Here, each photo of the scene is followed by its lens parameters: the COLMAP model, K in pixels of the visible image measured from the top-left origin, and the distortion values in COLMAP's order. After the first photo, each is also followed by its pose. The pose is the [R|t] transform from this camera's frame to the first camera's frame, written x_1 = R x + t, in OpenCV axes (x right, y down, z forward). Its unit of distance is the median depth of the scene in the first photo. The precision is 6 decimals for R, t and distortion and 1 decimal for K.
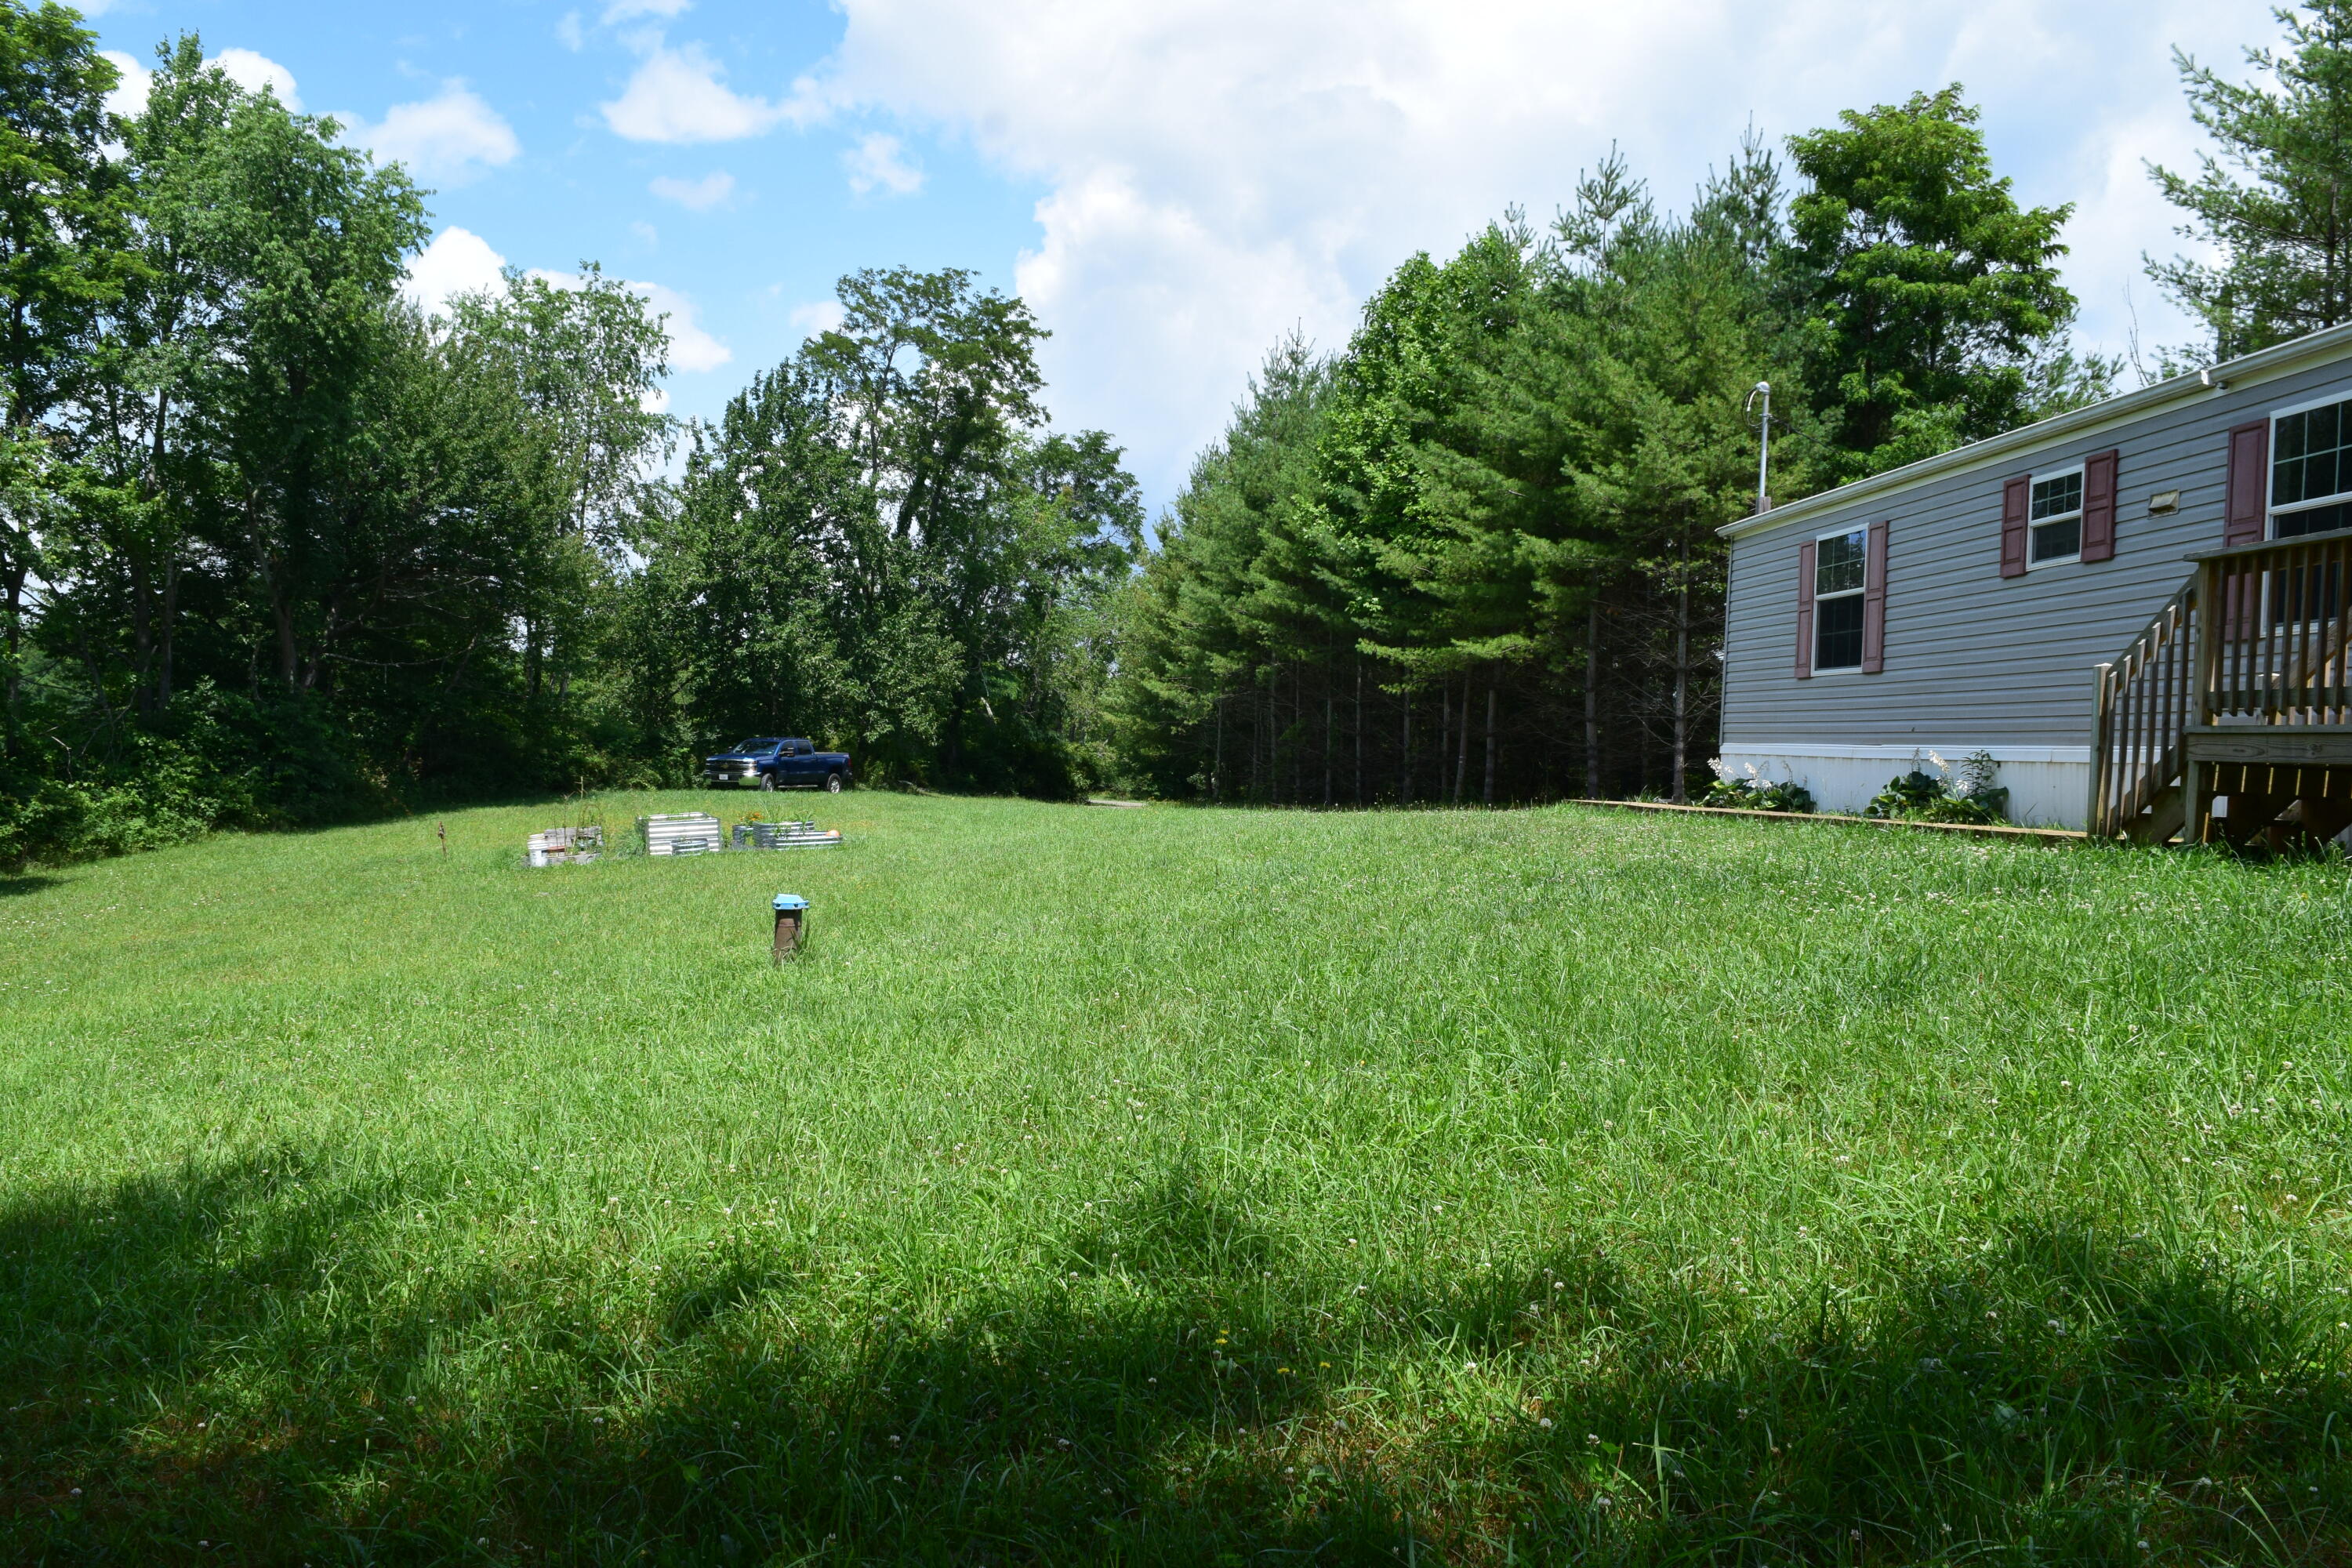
lens RADIAL K [[1816.6, 0, 1177.7], [0, 1816.6, 781.0], [0, 0, 1]] dist [-0.026130, 0.026405]
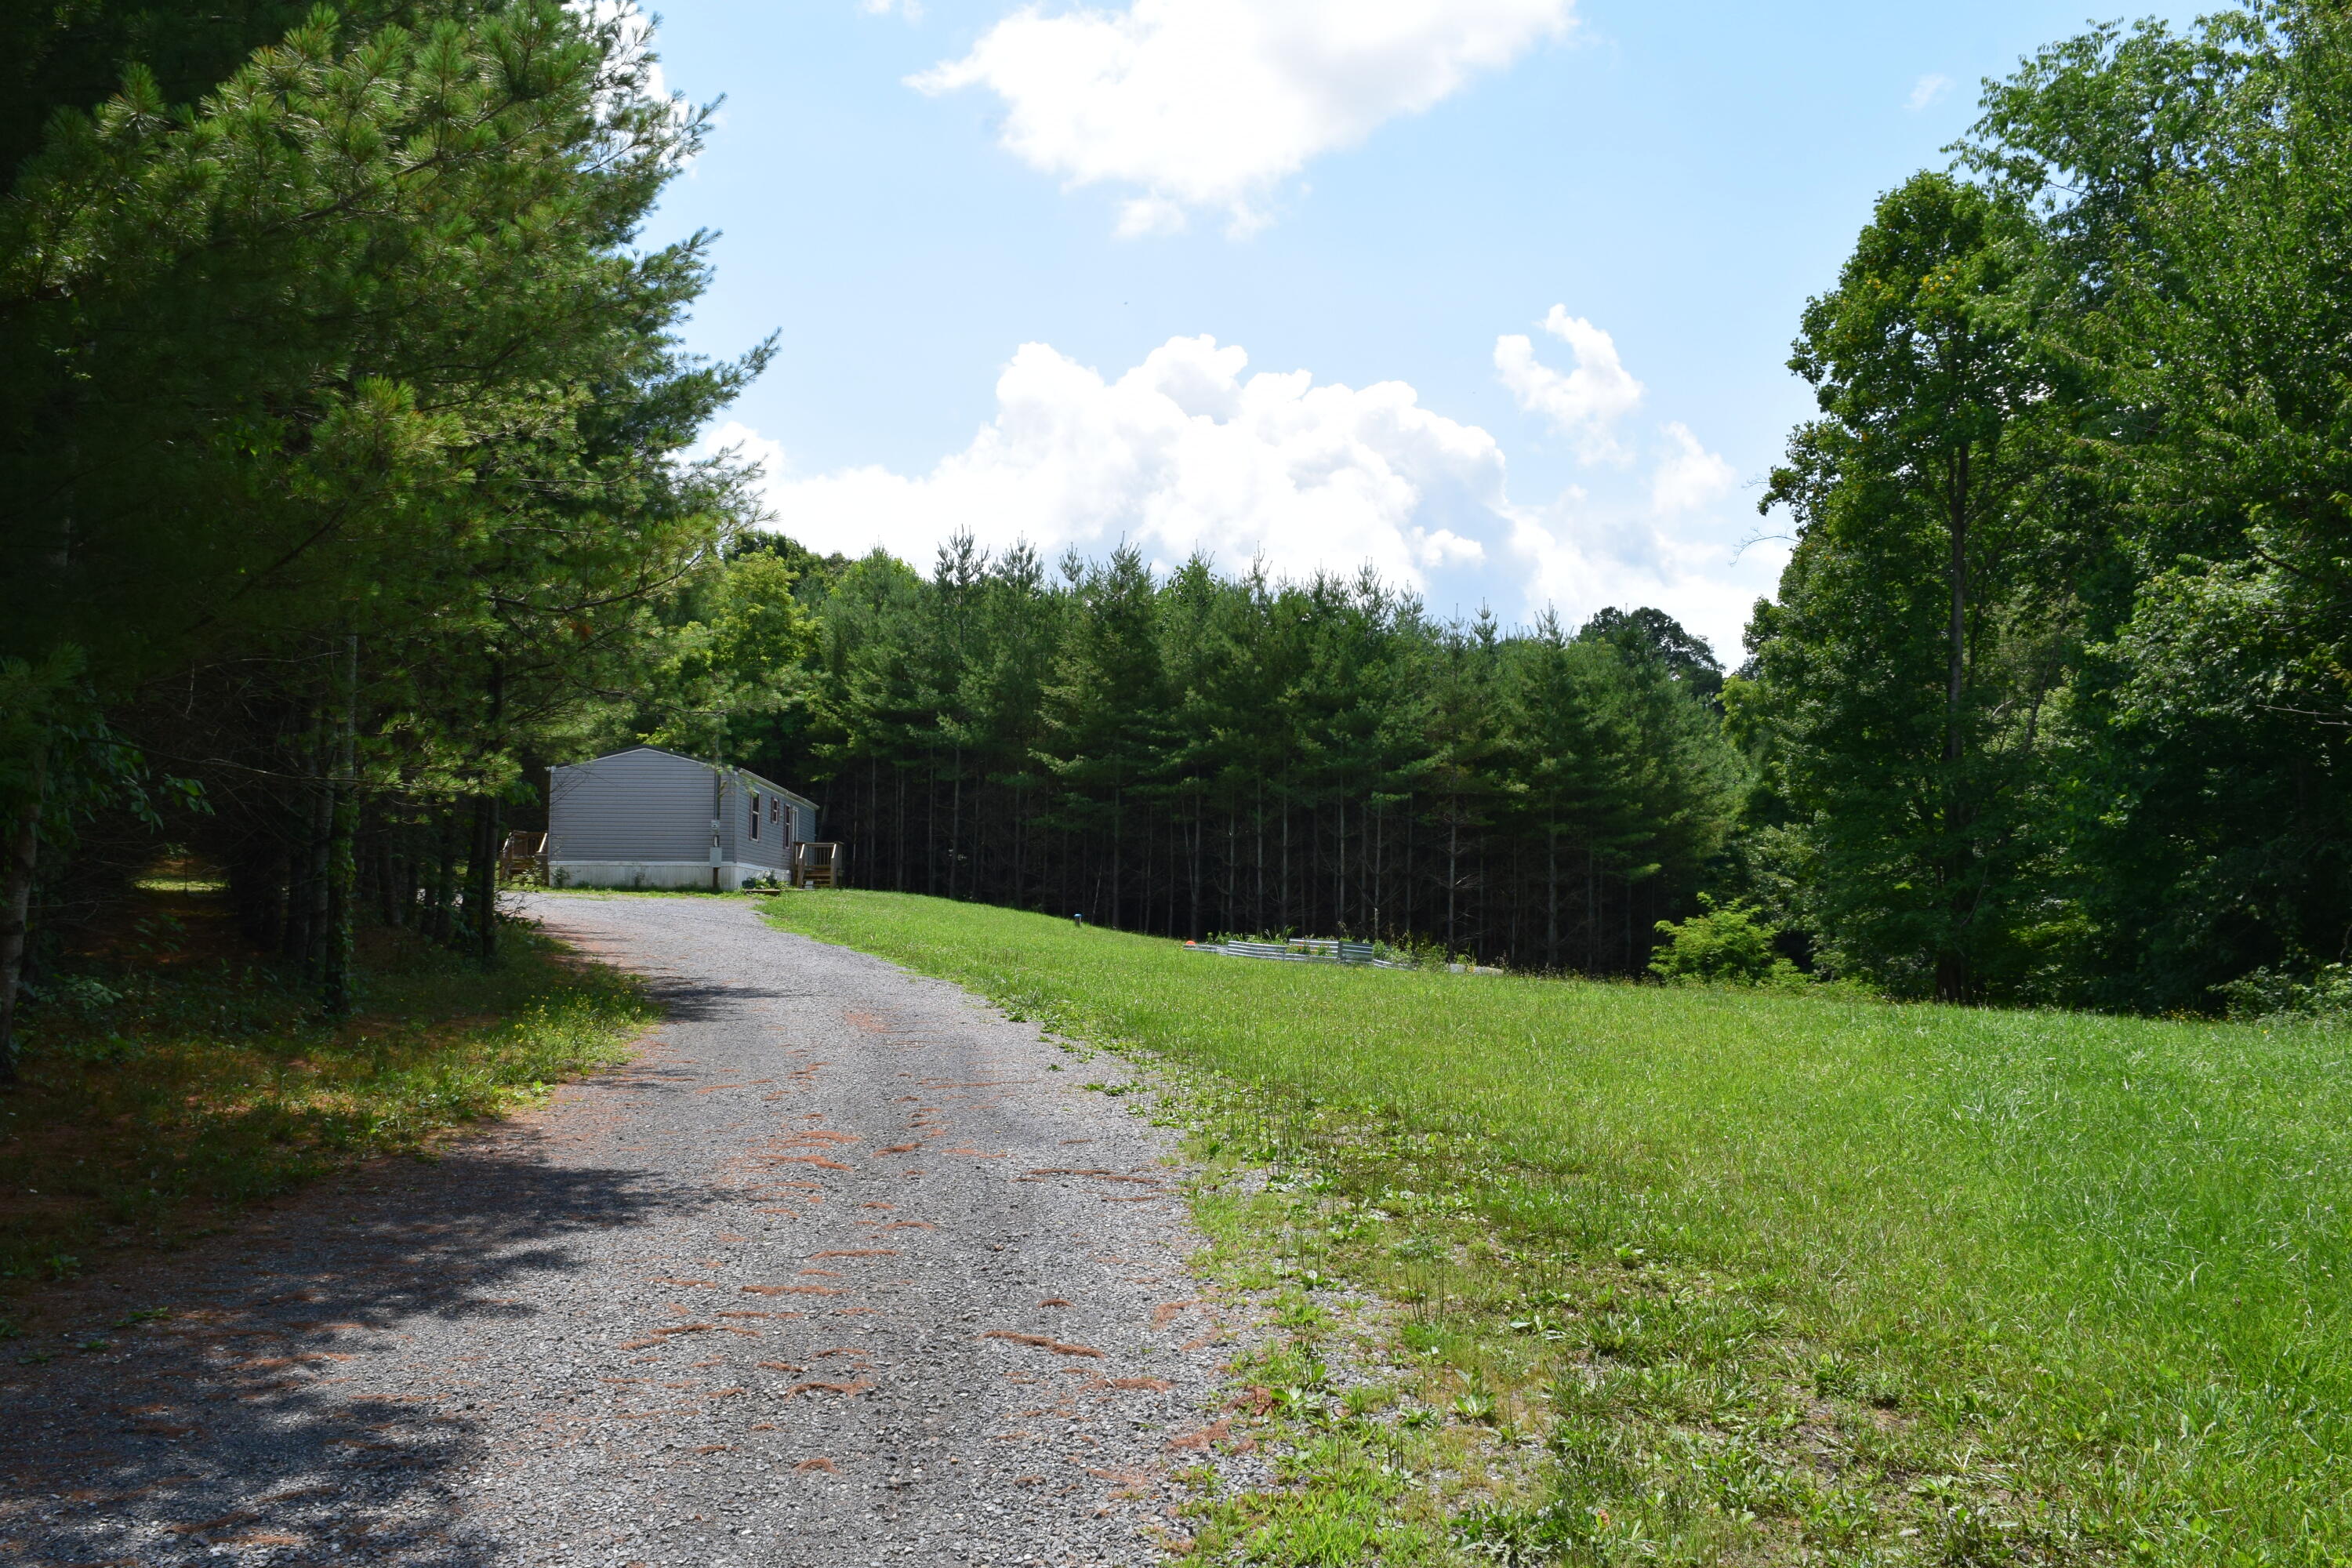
lens RADIAL K [[1816.6, 0, 1167.4], [0, 1816.6, 782.2], [0, 0, 1]] dist [-0.026130, 0.026405]
pose [[-0.999000, -0.041489, -0.016648, -0.131710], [-0.040628, 0.997967, -0.049104, -0.020746], [0.018652, -0.048379, -0.998655, 2.156802]]
